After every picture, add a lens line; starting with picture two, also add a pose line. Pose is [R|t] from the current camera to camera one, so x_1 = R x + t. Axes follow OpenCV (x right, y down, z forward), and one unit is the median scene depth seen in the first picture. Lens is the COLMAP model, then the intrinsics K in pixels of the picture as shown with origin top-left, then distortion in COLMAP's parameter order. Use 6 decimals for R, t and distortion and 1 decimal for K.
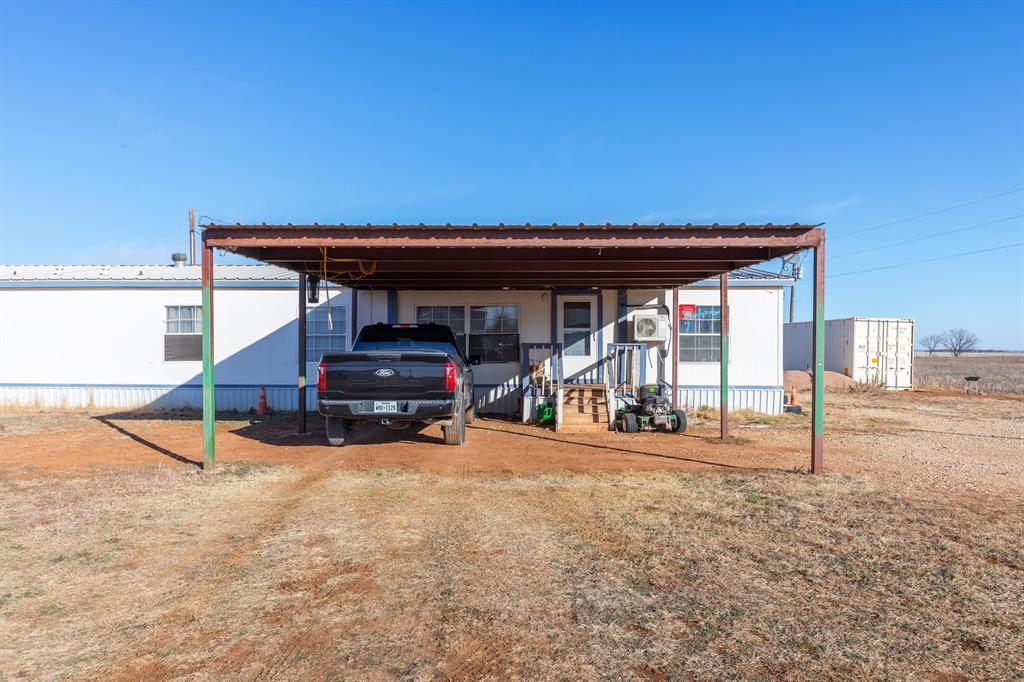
lens RADIAL K [[696.9, 0, 511.0], [0, 696.9, 341.5], [0, 0, 1]] dist [-0.000785, 0.000687]
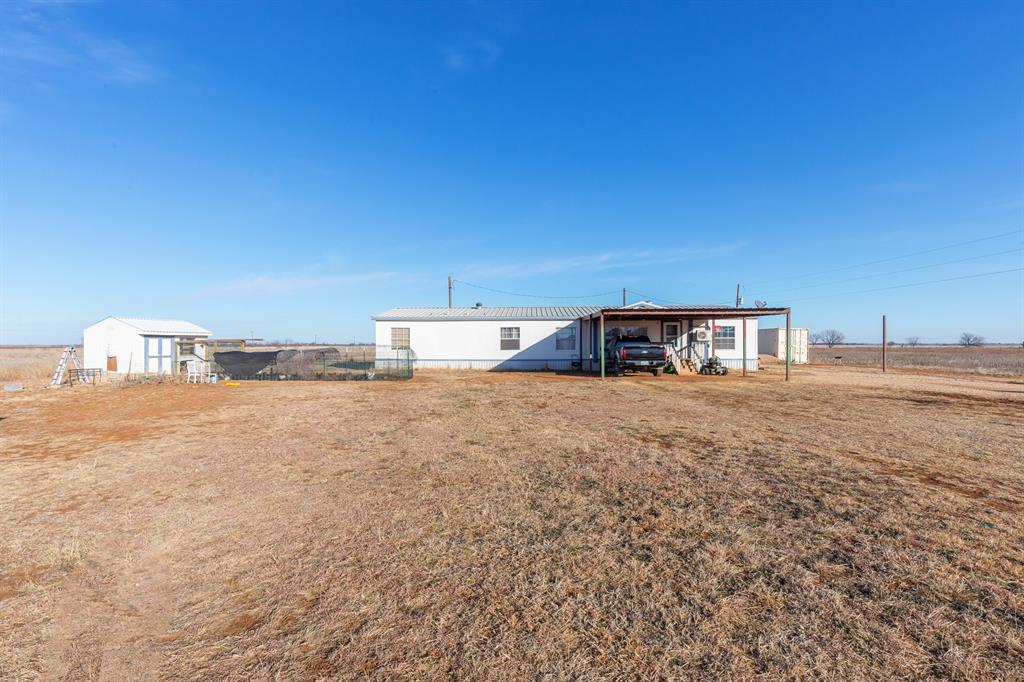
lens RADIAL K [[465.0, 0, 513.5], [0, 465.0, 343.2], [0, 0, 1]] dist [0.007682, -0.002299]
pose [[0.999593, -0.005039, -0.028087, -0.416878], [0.005270, 0.999953, 0.008185, -0.009208], [0.028045, -0.008330, 0.999572, -0.652722]]
